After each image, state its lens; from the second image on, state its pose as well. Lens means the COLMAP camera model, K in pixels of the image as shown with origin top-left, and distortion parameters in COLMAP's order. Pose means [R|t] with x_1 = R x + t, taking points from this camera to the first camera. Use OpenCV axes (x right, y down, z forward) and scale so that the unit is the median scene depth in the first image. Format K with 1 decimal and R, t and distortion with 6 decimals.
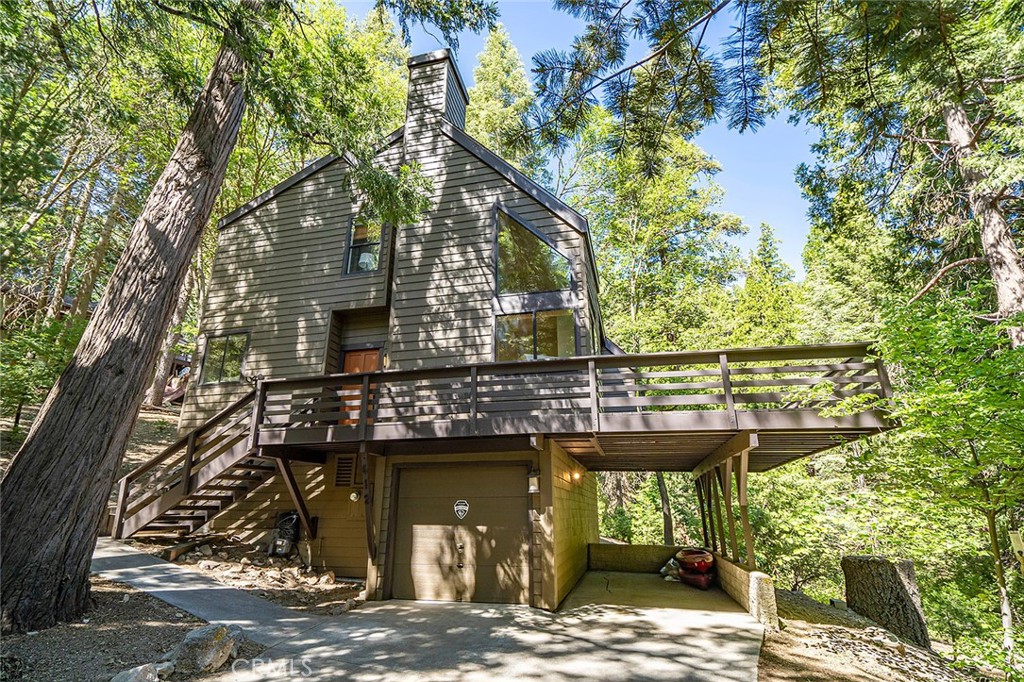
lens RADIAL K [[488.8, 0, 511.1], [0, 488.8, 342.5], [0, 0, 1]] dist [-0.001265, 0.000759]
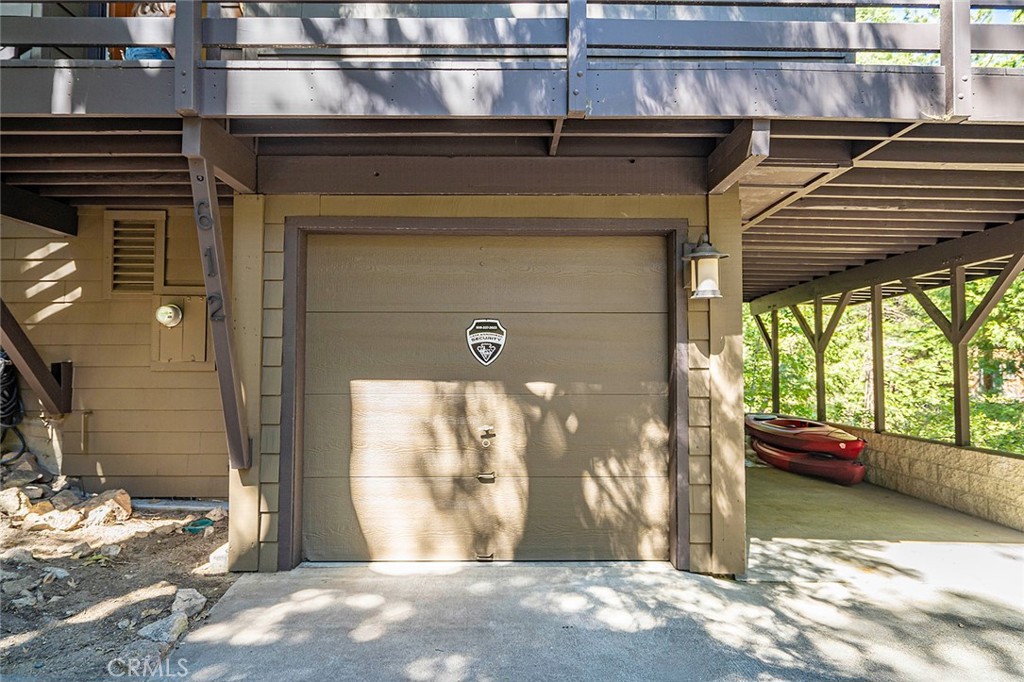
lens RADIAL K [[600.9, 0, 505.9], [0, 600.9, 345.3], [0, 0, 1]] dist [0.016200, -0.000880]
pose [[0.973768, 0.012643, 0.227191, -0.191149], [-0.078362, 0.956012, 0.282667, 0.207966], [-0.213623, -0.293055, 0.931925, 0.553283]]
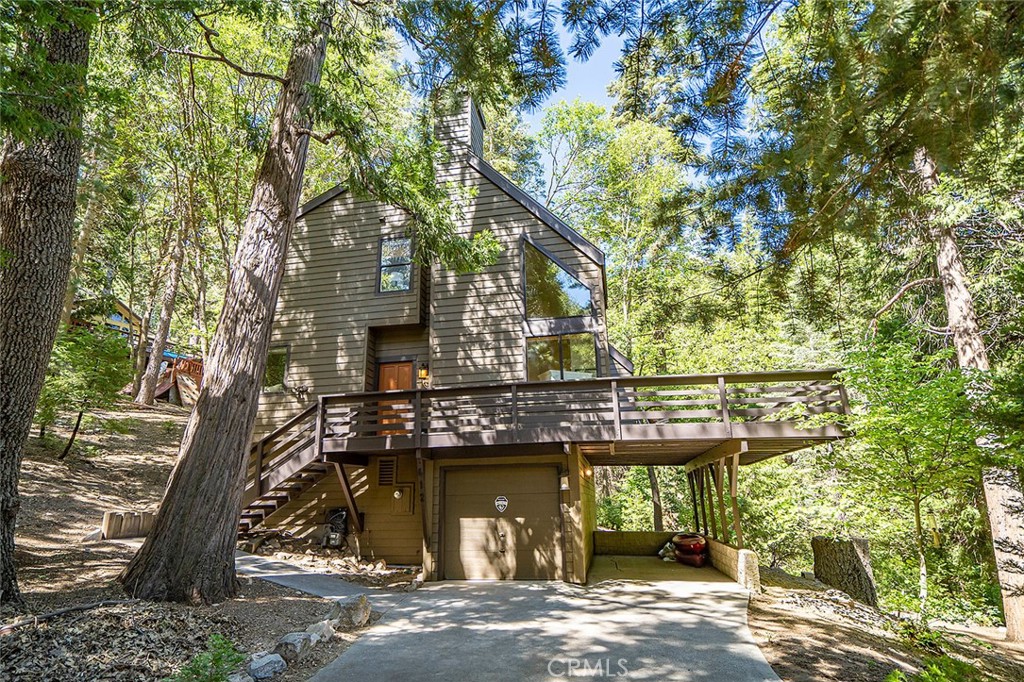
lens RADIAL K [[525.0, 0, 509.0], [0, 525.0, 342.5], [0, 0, 1]] dist [0.000593, 0.000372]
pose [[0.998427, -0.001834, 0.056038, -0.153102], [-0.000383, 0.999218, 0.039540, -0.100209], [-0.056066, -0.039499, 0.997645, -0.253324]]
